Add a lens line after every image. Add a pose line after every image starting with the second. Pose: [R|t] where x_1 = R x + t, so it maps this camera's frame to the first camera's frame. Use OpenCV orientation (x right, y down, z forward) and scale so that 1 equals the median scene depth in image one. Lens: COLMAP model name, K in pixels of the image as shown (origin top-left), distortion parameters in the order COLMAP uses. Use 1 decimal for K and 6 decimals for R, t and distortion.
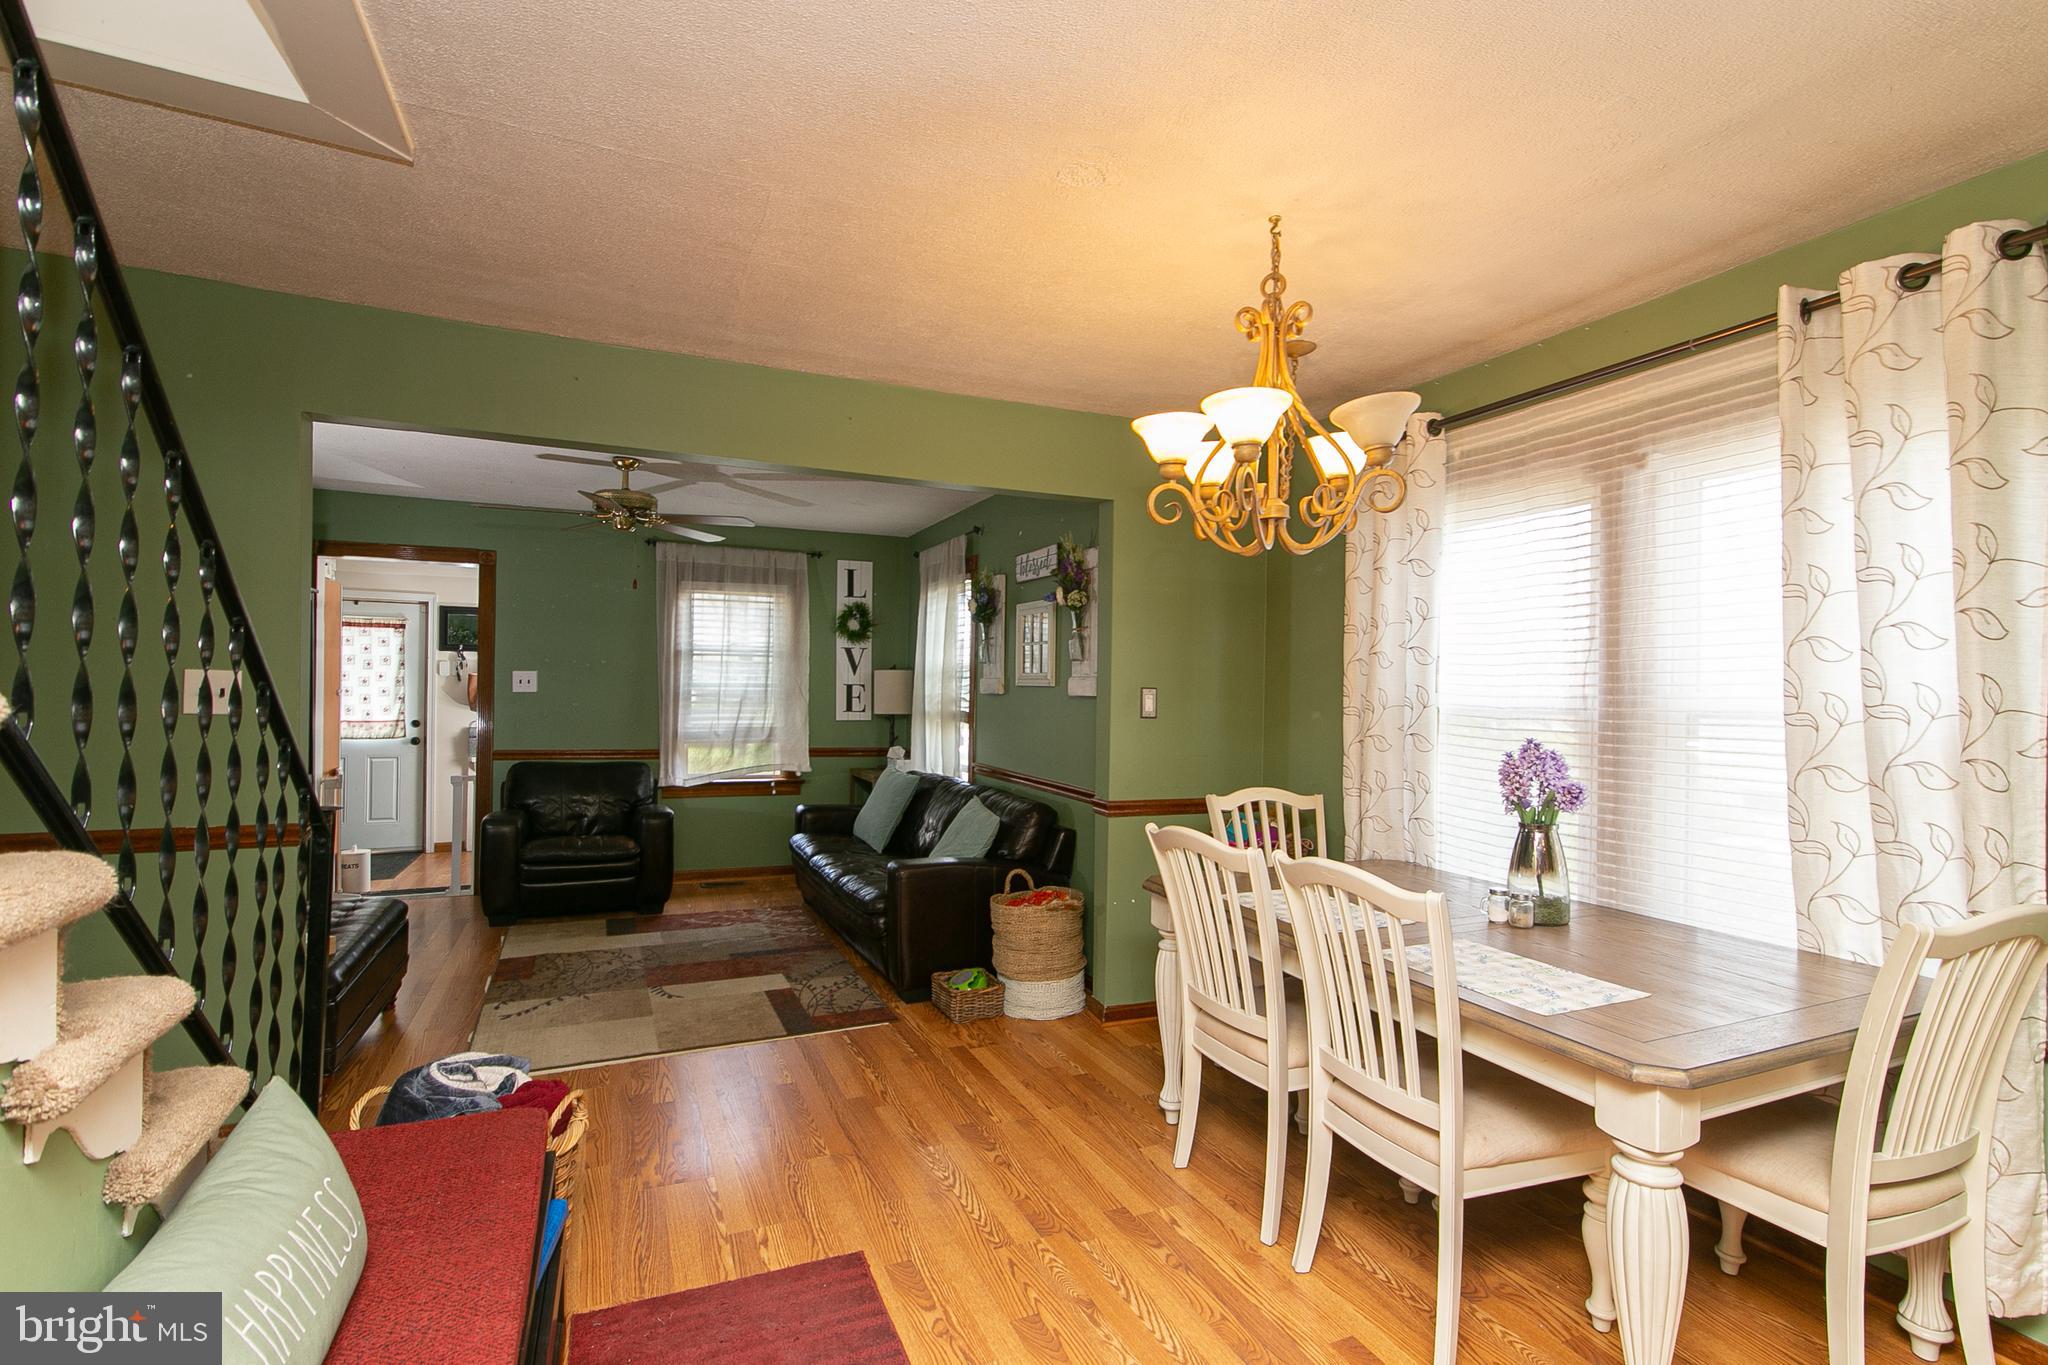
lens RADIAL K [[937.9, 0, 1029.8], [0, 937.9, 693.6], [0, 0, 1]] dist [0.000274, 0.000952]
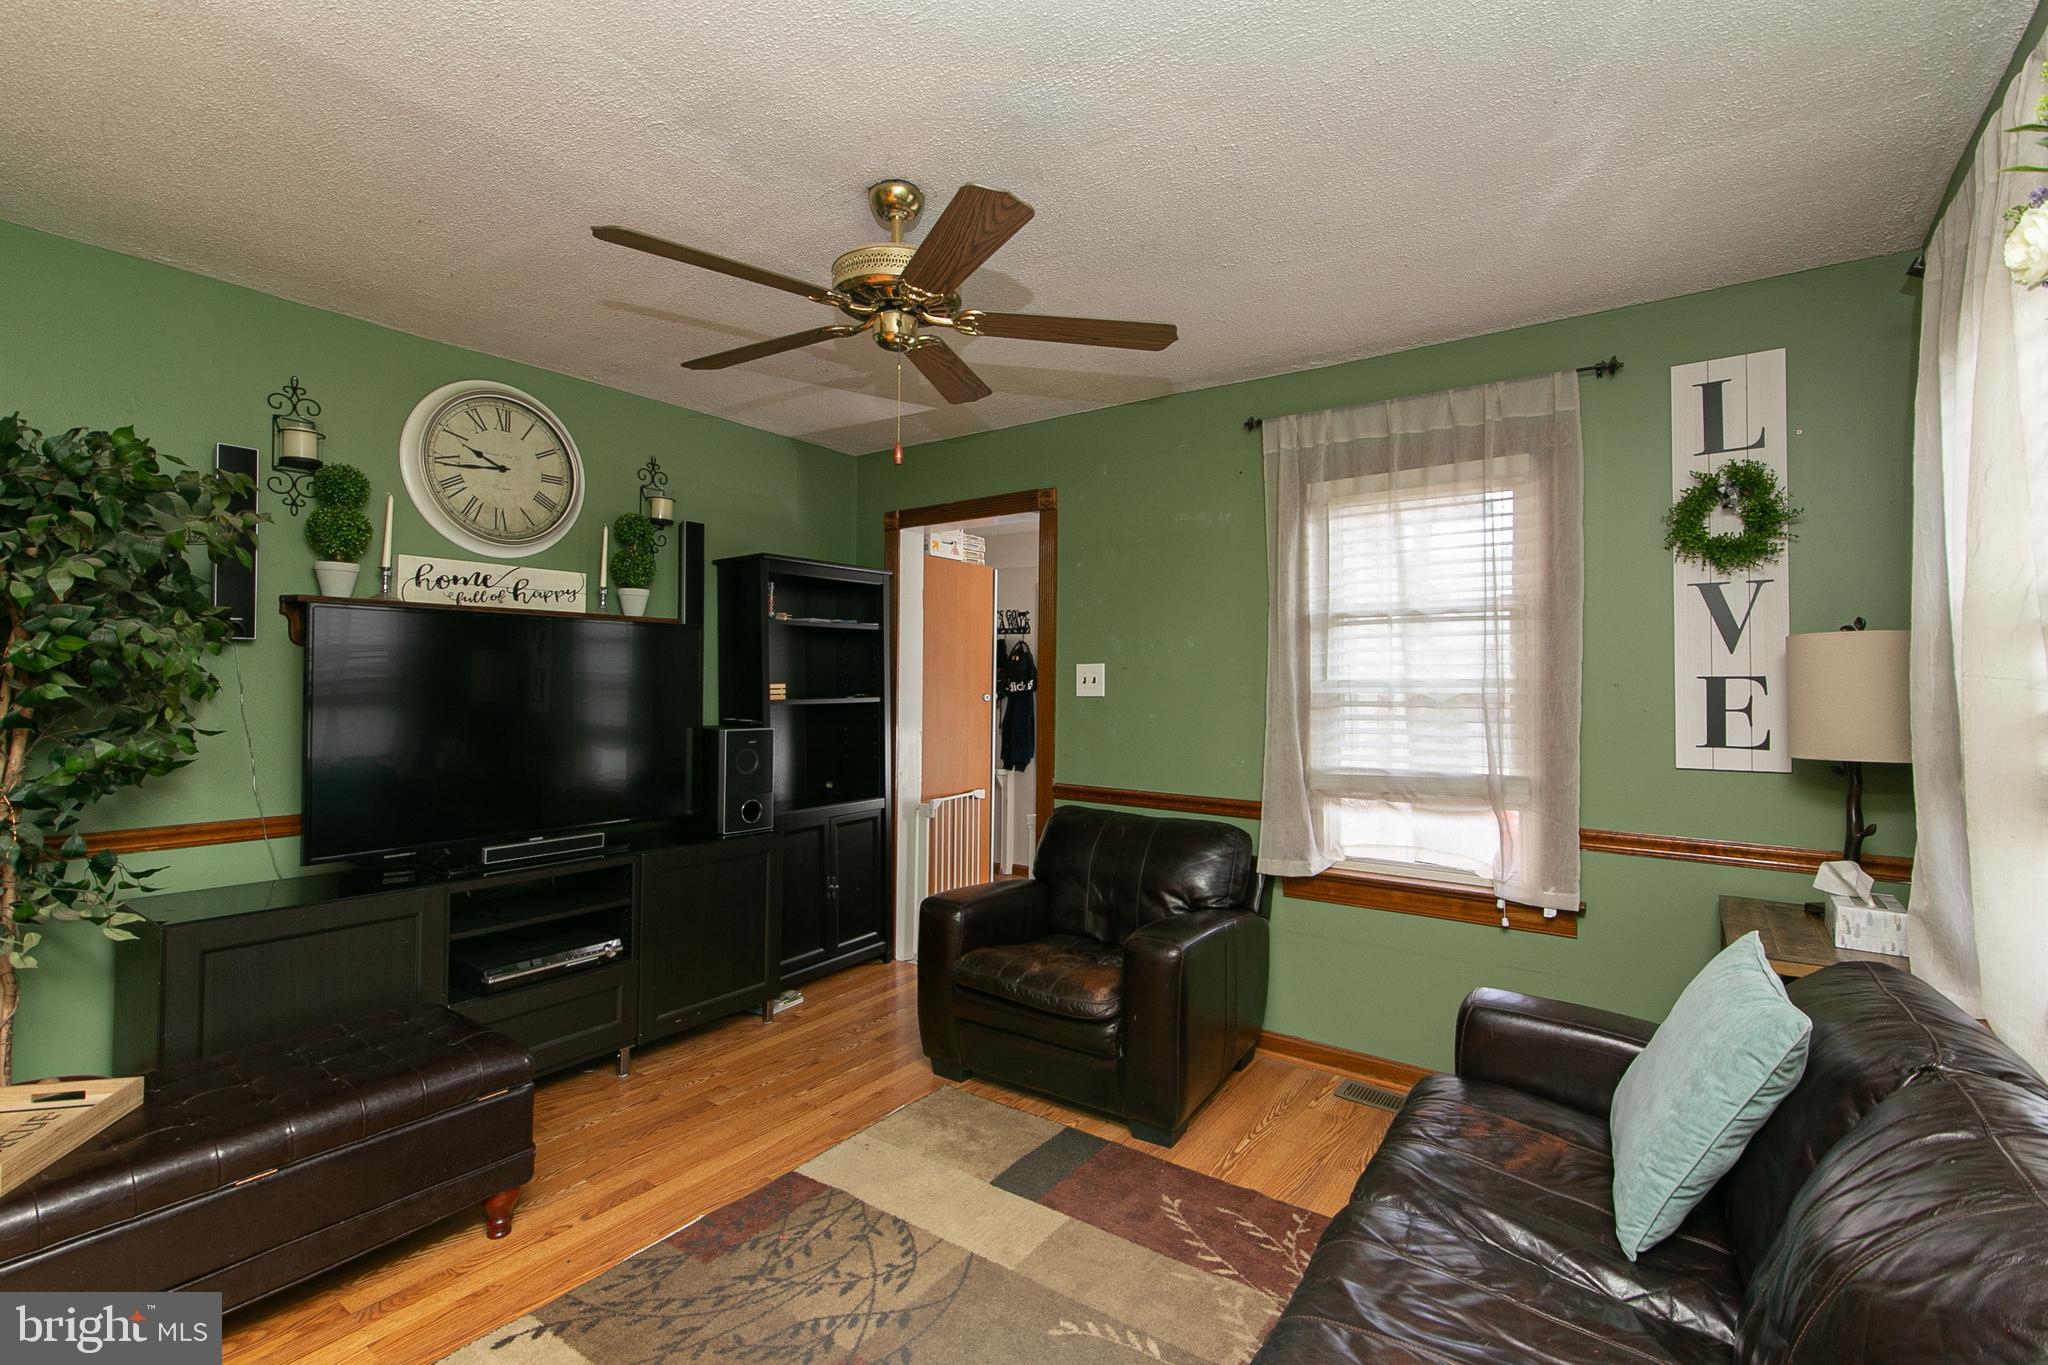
lens RADIAL K [[926.7, 0, 1032.3], [0, 926.7, 671.5], [0, 0, 1]] dist [0.000408, 0.000114]
pose [[0.505545, -0.024235, -0.862460, -0.005238], [-0.004030, 0.999528, -0.030448, 0.000854], [0.862791, 0.018869, 0.505209, 0.735091]]
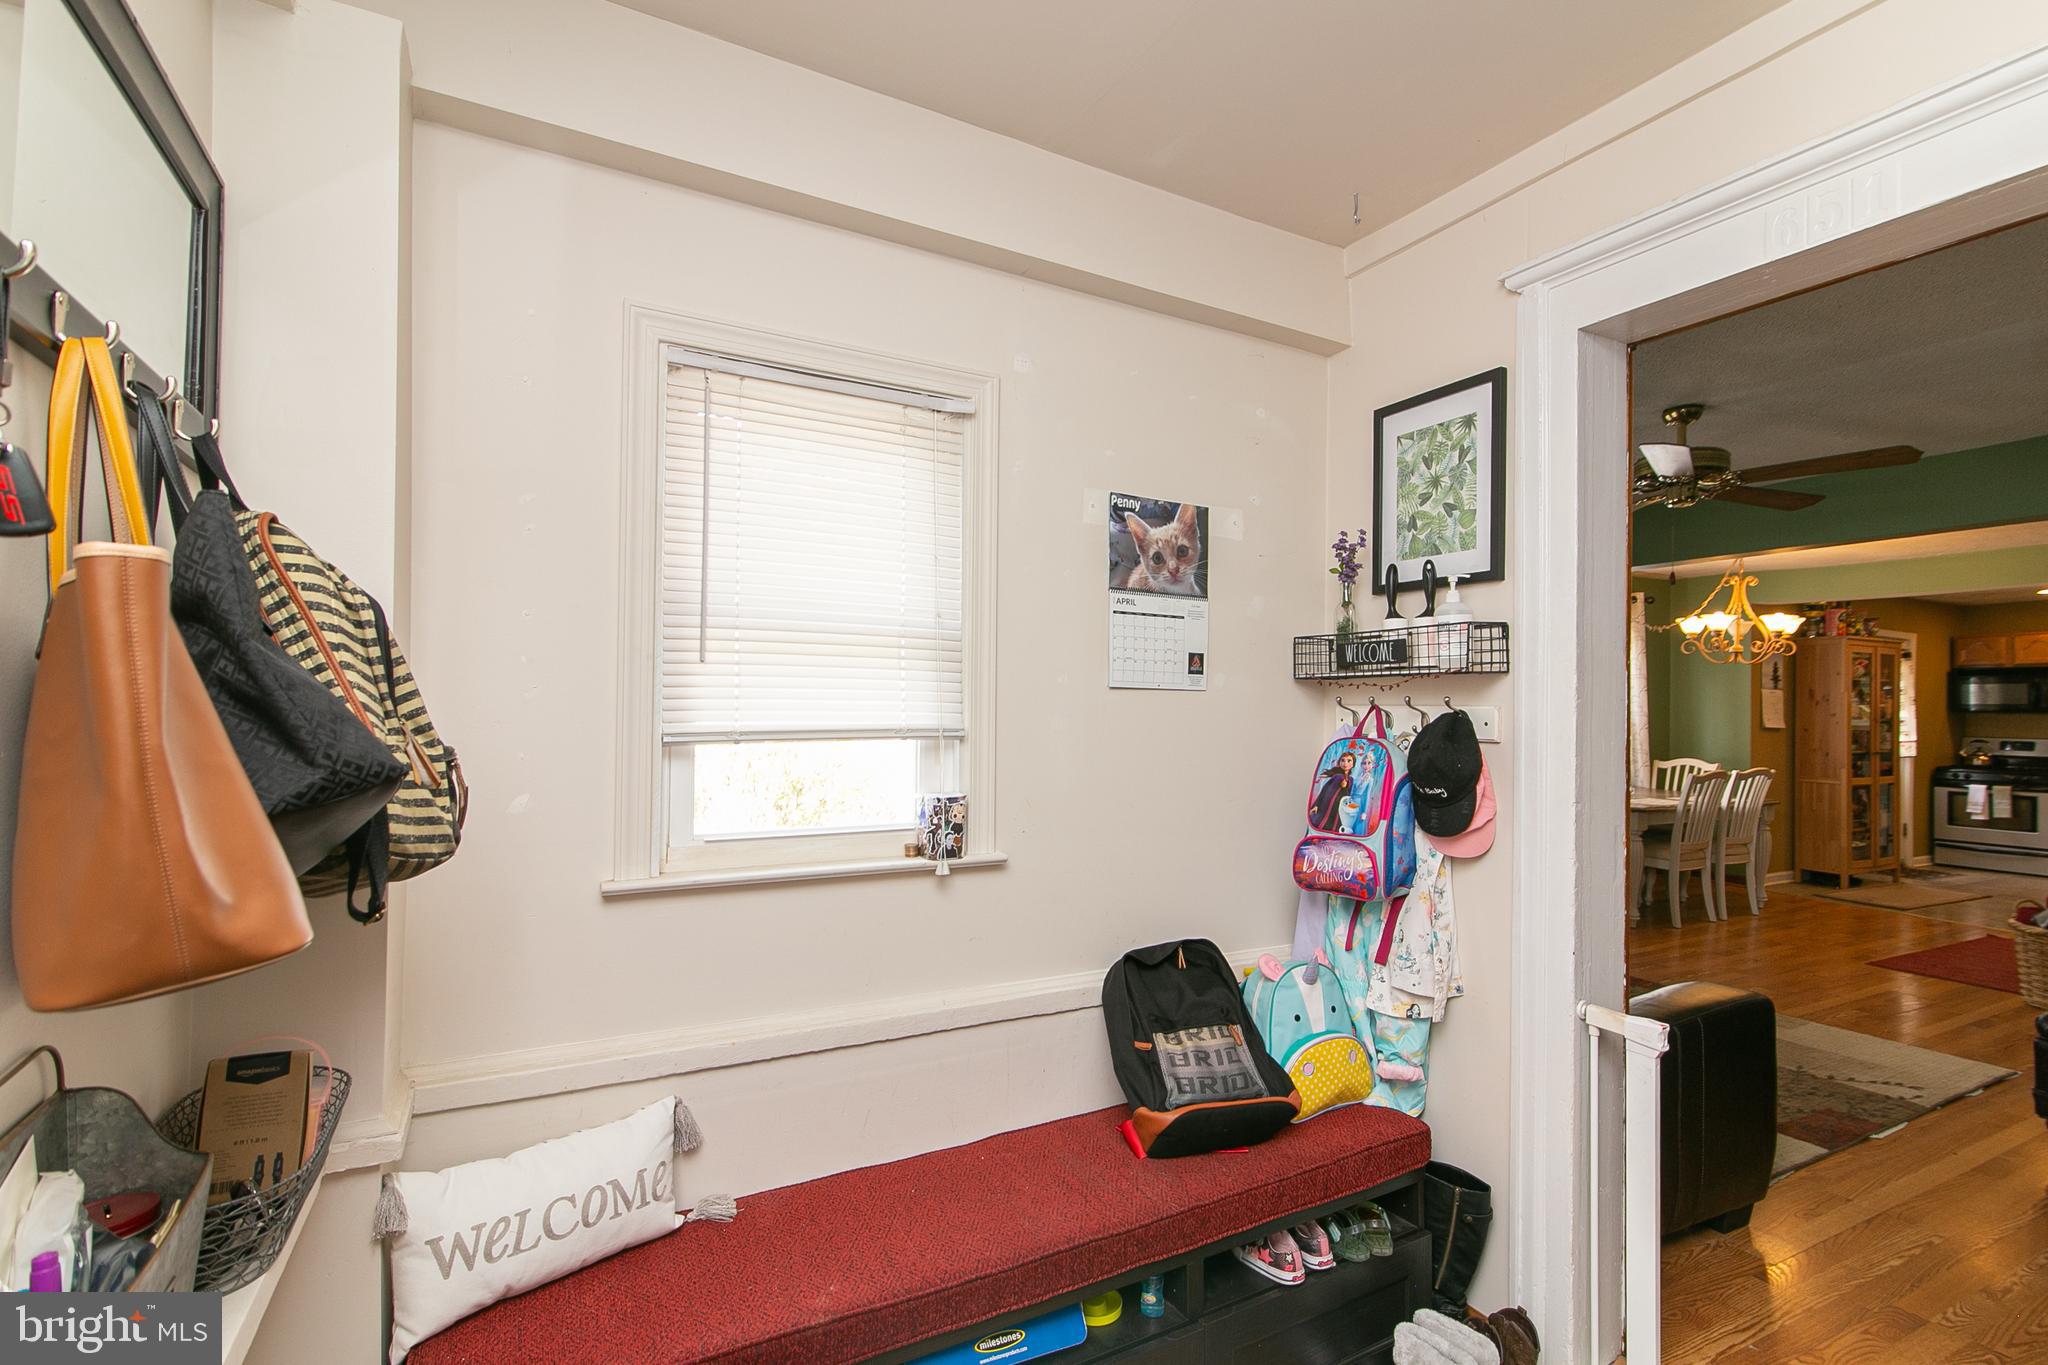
lens RADIAL K [[956.6, 0, 1030.6], [0, 956.6, 699.1], [0, 0, 1]] dist [-0.000241, 0.005257]
pose [[-0.069371, -0.007445, 0.997563, -1.028158], [-0.011491, 0.999912, 0.006663, -0.017094], [-0.997525, -0.011001, -0.069451, 1.392103]]
